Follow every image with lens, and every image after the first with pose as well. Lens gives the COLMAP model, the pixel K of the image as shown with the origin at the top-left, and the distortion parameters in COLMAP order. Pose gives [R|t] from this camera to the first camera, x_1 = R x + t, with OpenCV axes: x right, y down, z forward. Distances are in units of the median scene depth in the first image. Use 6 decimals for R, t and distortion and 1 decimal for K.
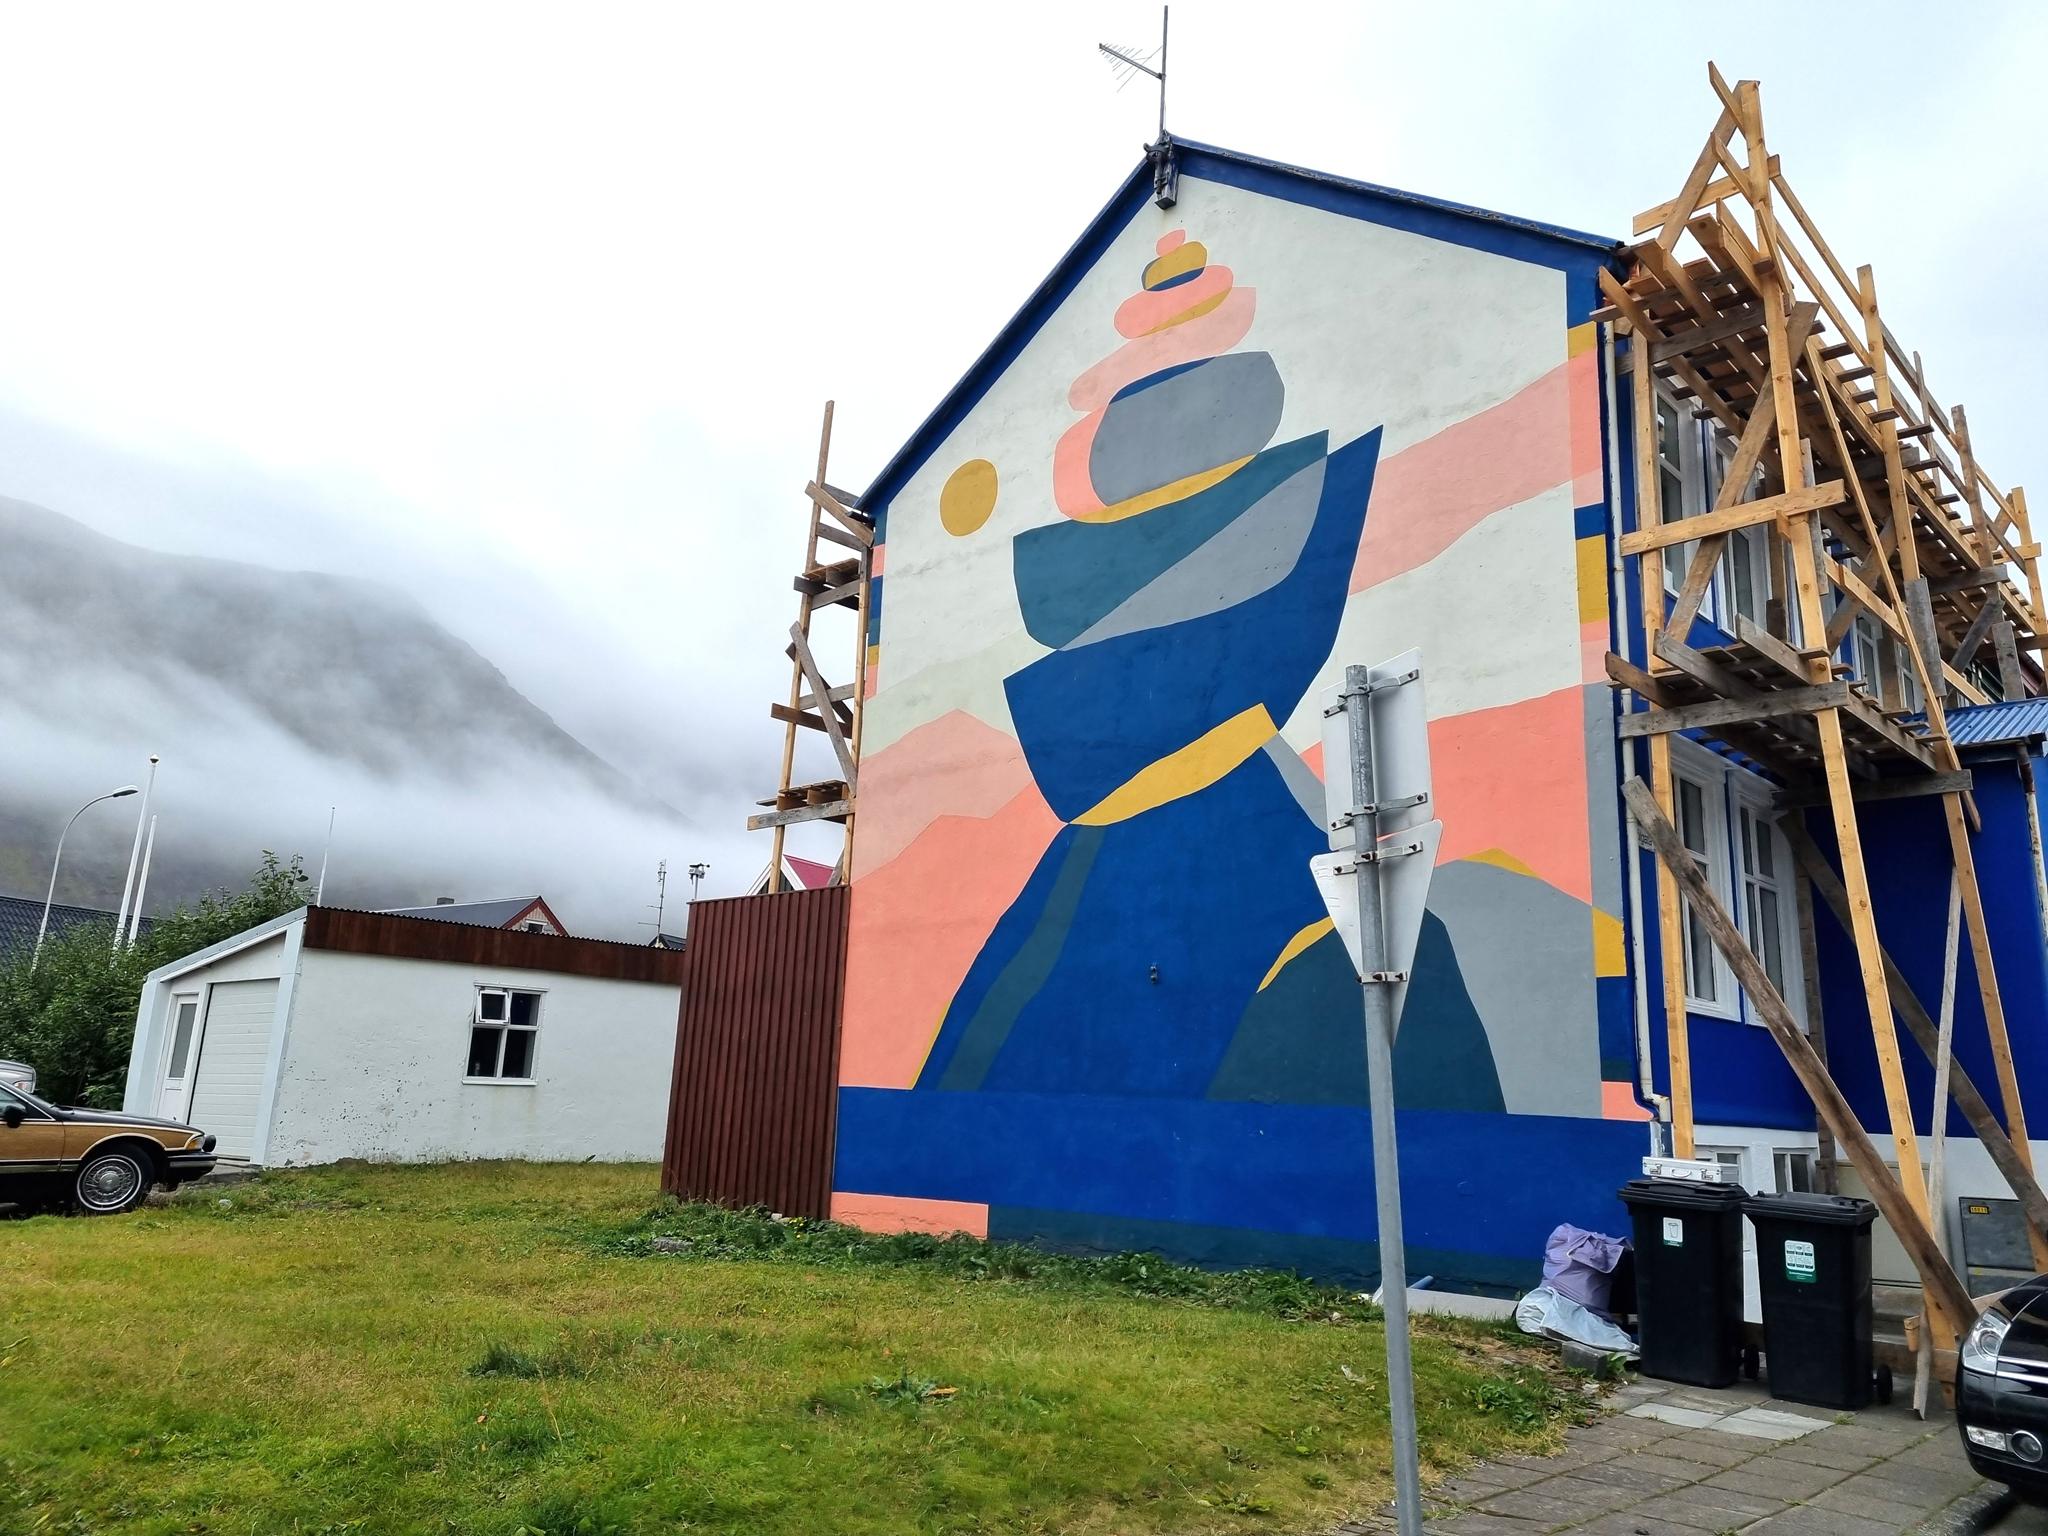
lens RADIAL K [[1537.5, 0, 1021.3], [0, 1537.5, 730.6], [0, 0, 1]] dist [0.069286, -0.070643]
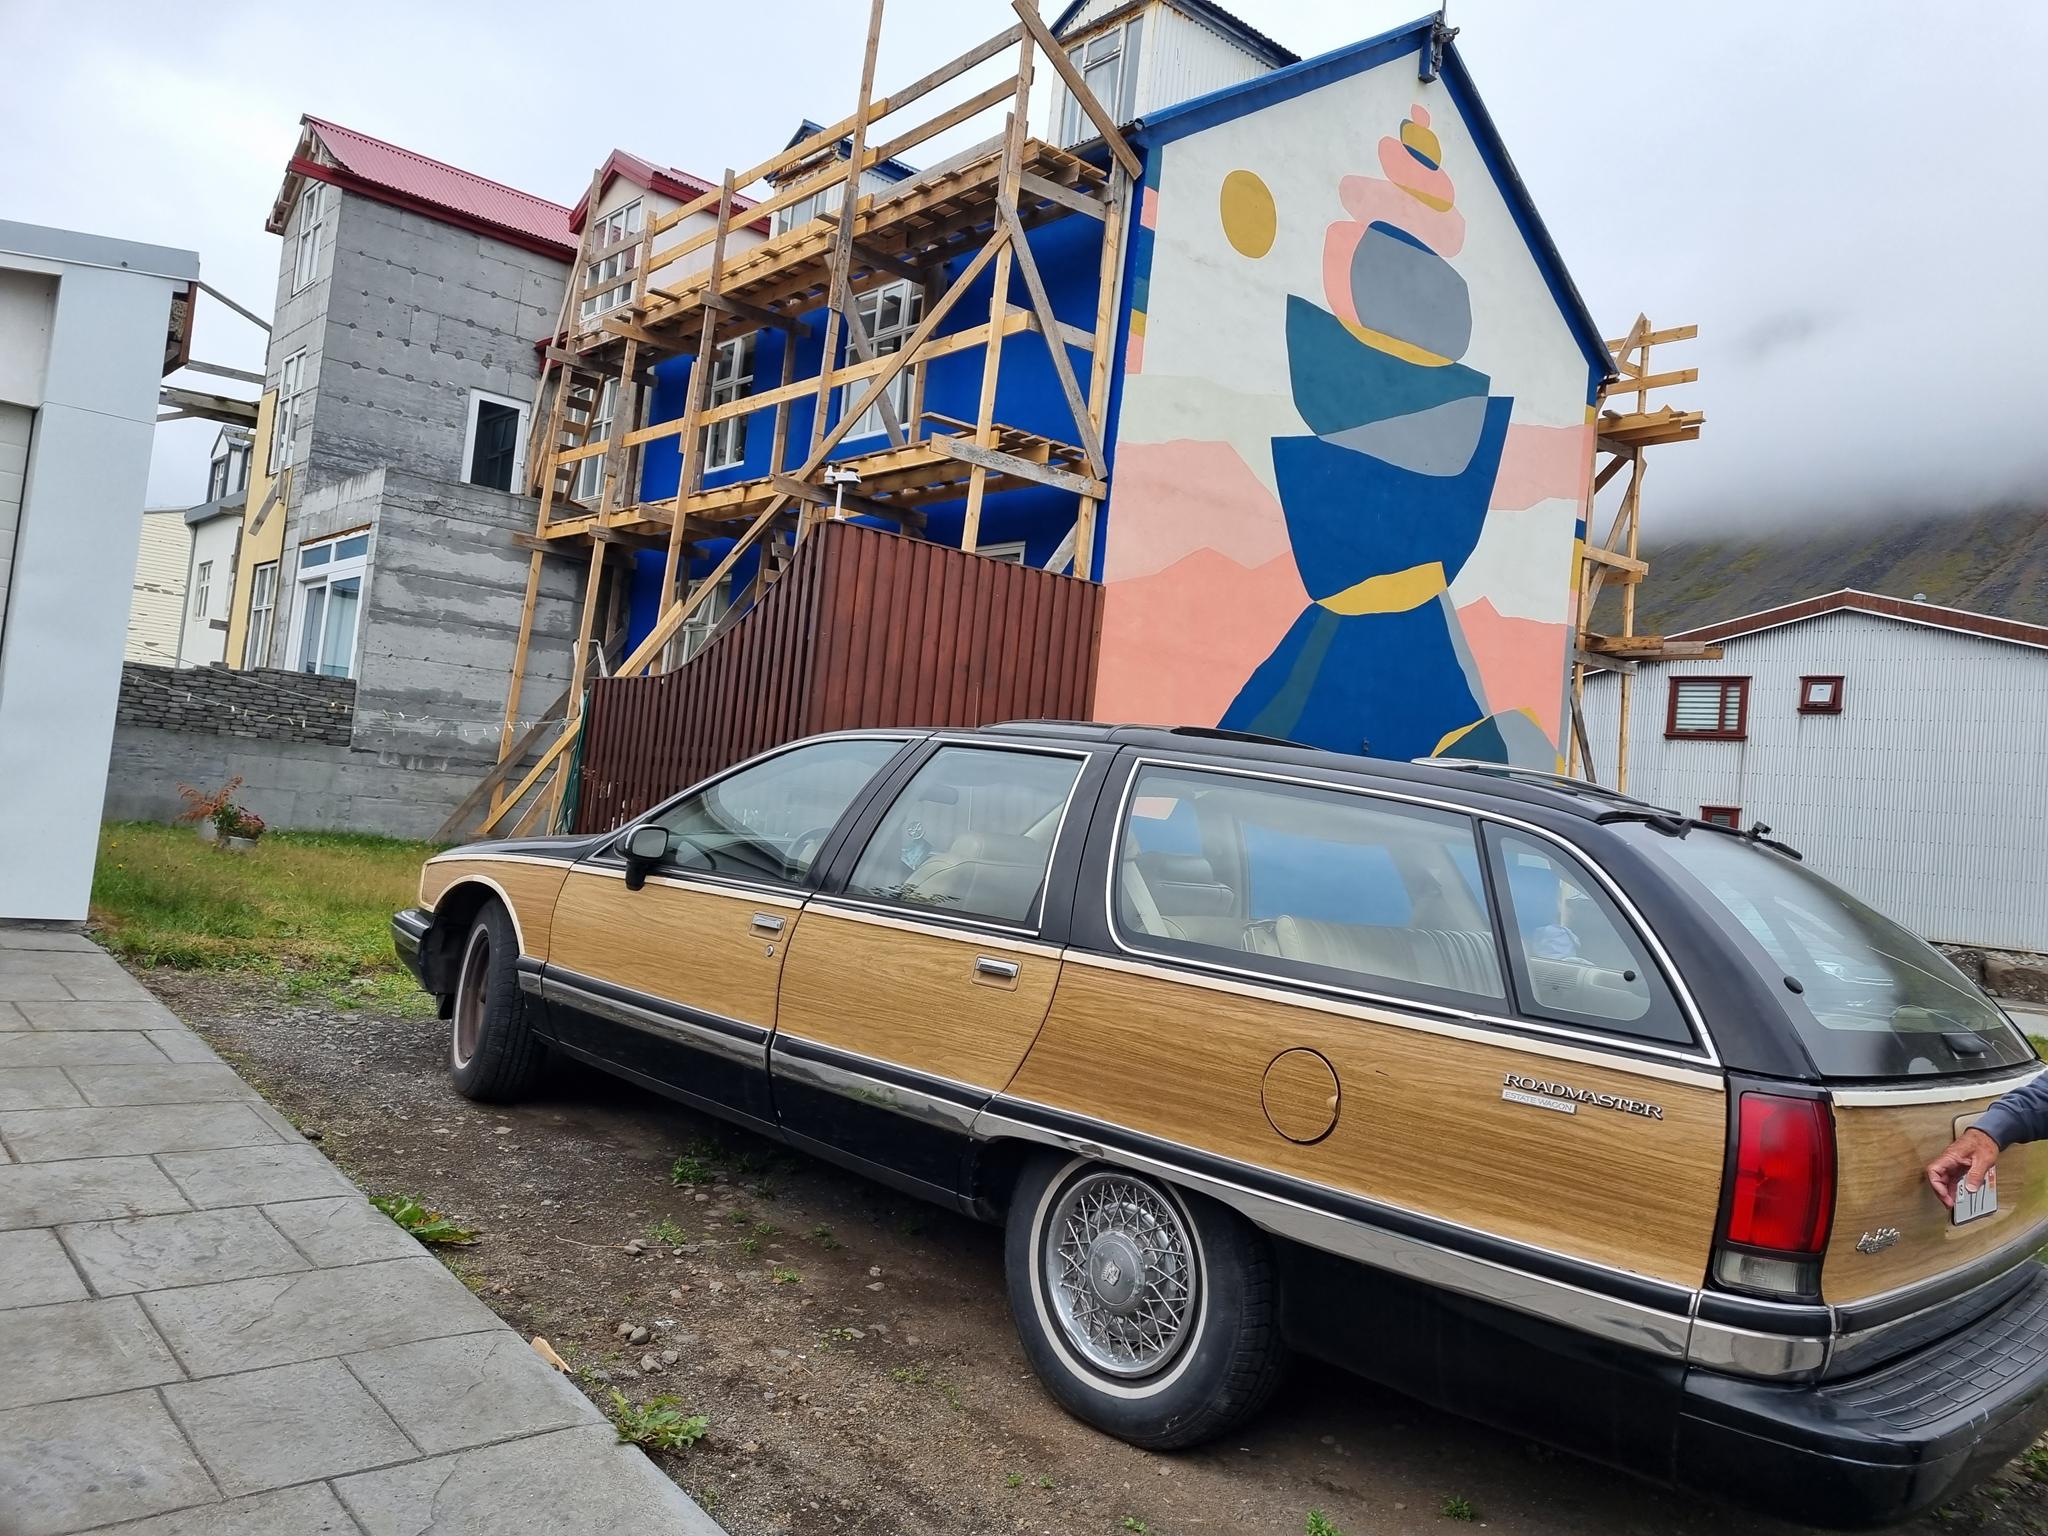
lens RADIAL K [[1537.5, 0, 1021.3], [0, 1537.5, 730.6], [0, 0, 1]] dist [0.069286, -0.070643]
pose [[0.119367, 0.031055, 0.992364, -1.118202], [-0.333213, 0.942792, 0.010577, 0.209296], [-0.935265, -0.331931, 0.122886, 1.029178]]
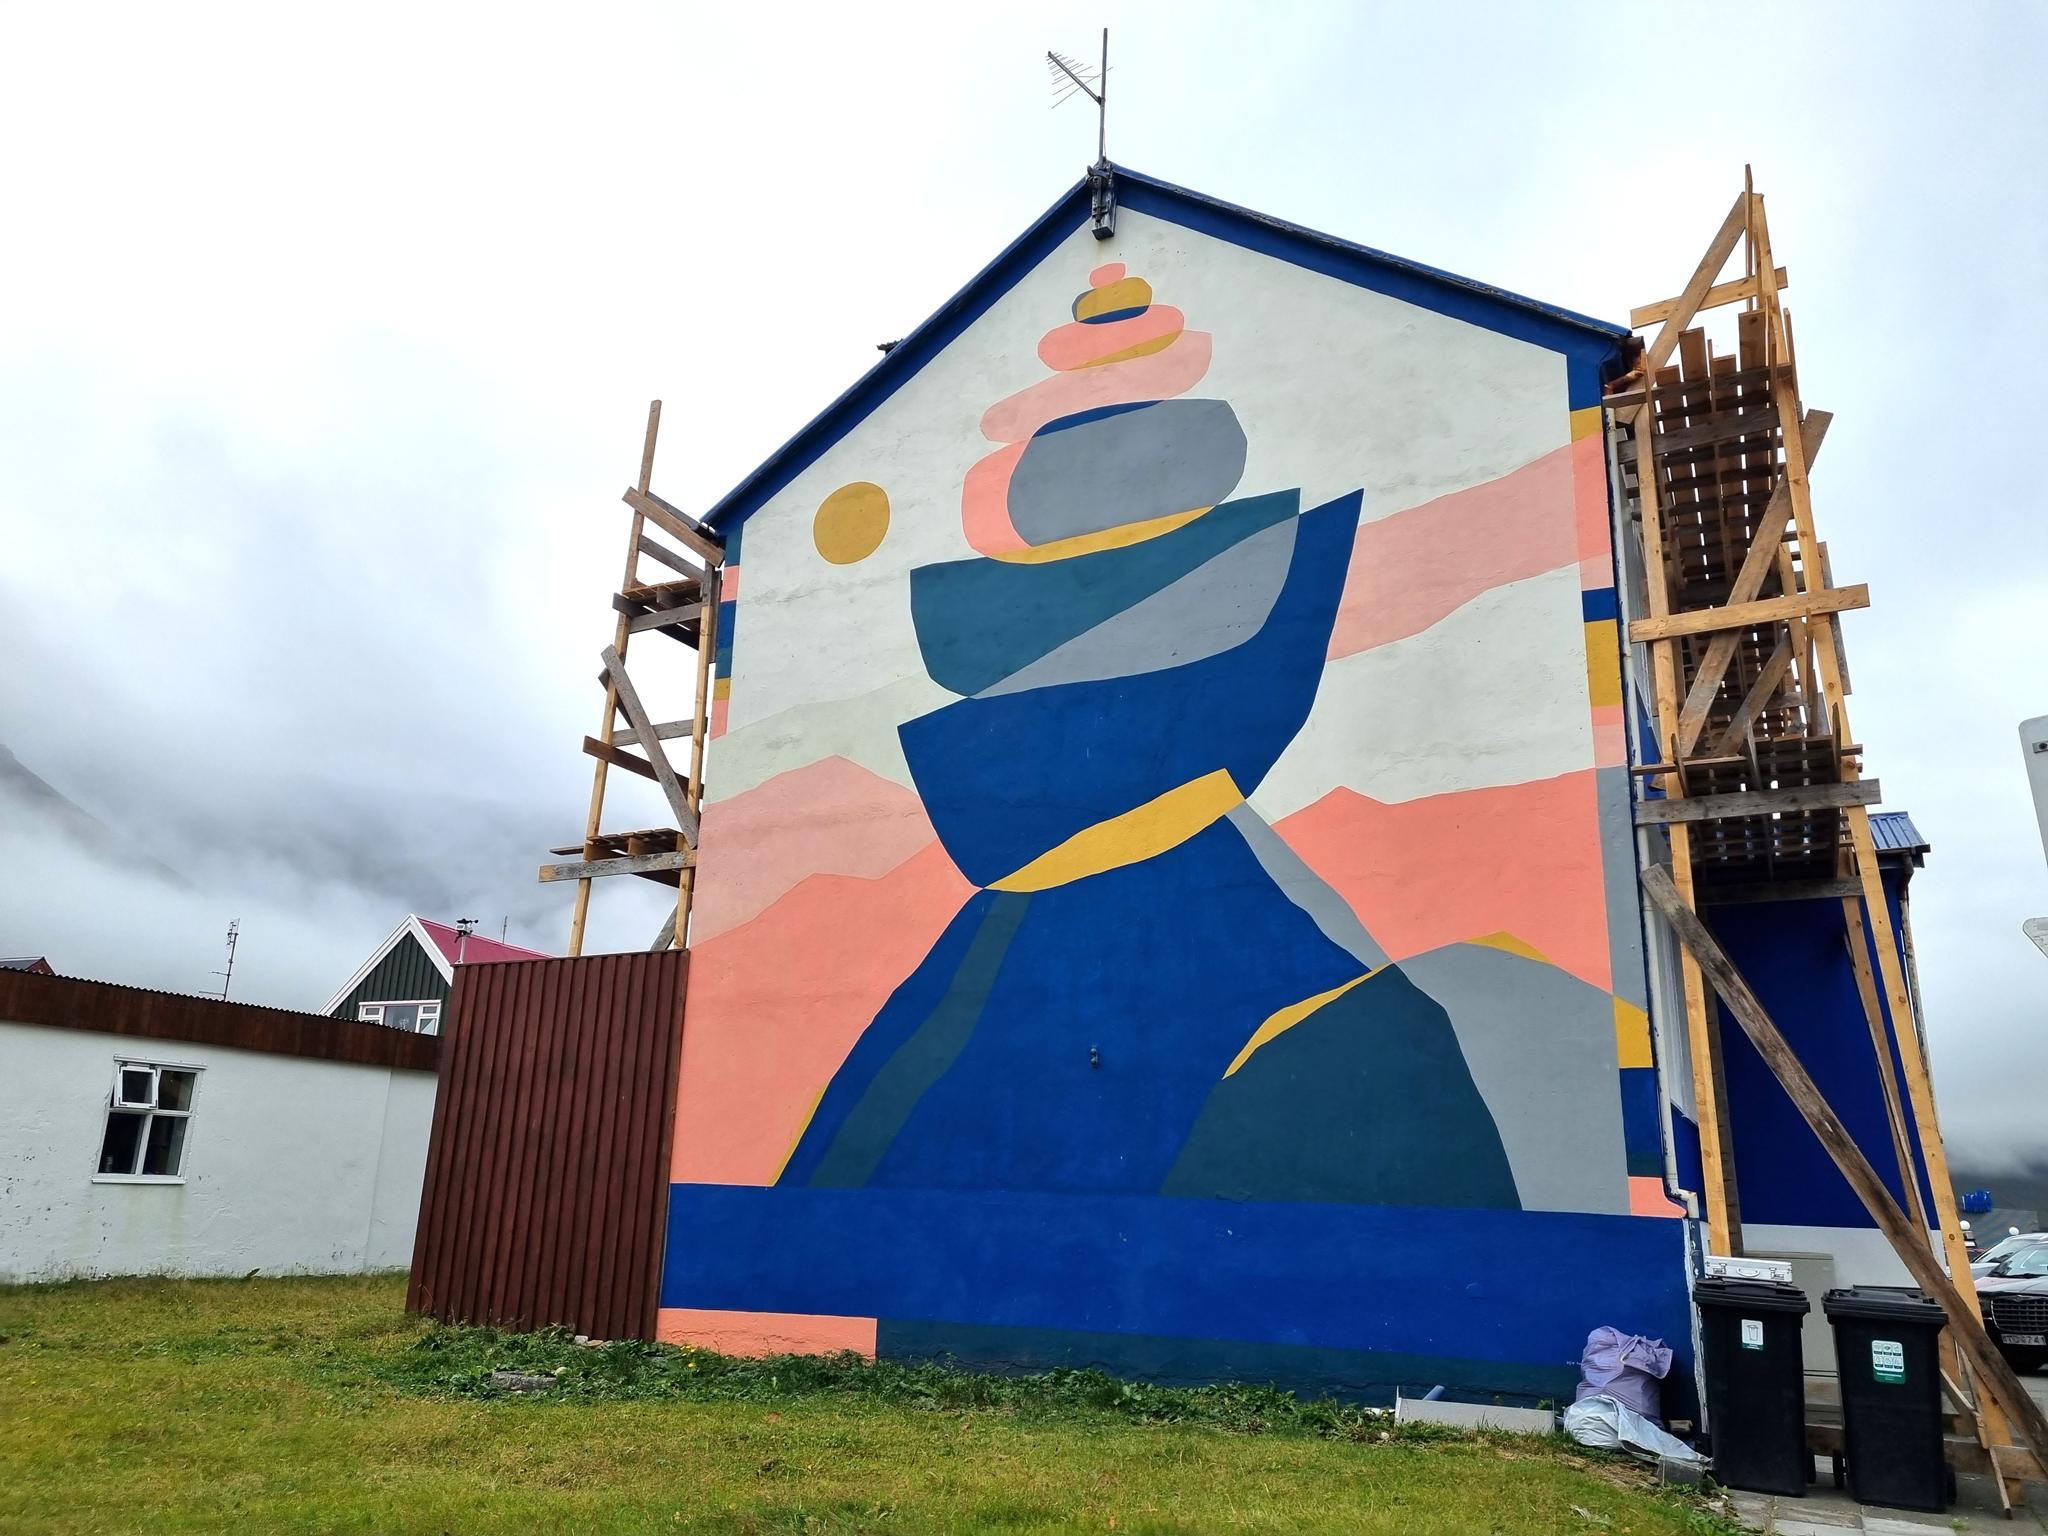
lens RADIAL K [[1549.8, 0, 1024.0], [0, 1549.8, 768.0], [0, 0, 1]] dist [0.073651, -0.070097]
pose [[0.959449, 0.067258, 0.273741, -0.200118], [-0.059425, 0.997554, -0.036815, 0.021842], [-0.275547, 0.019055, 0.961099, 0.115052]]
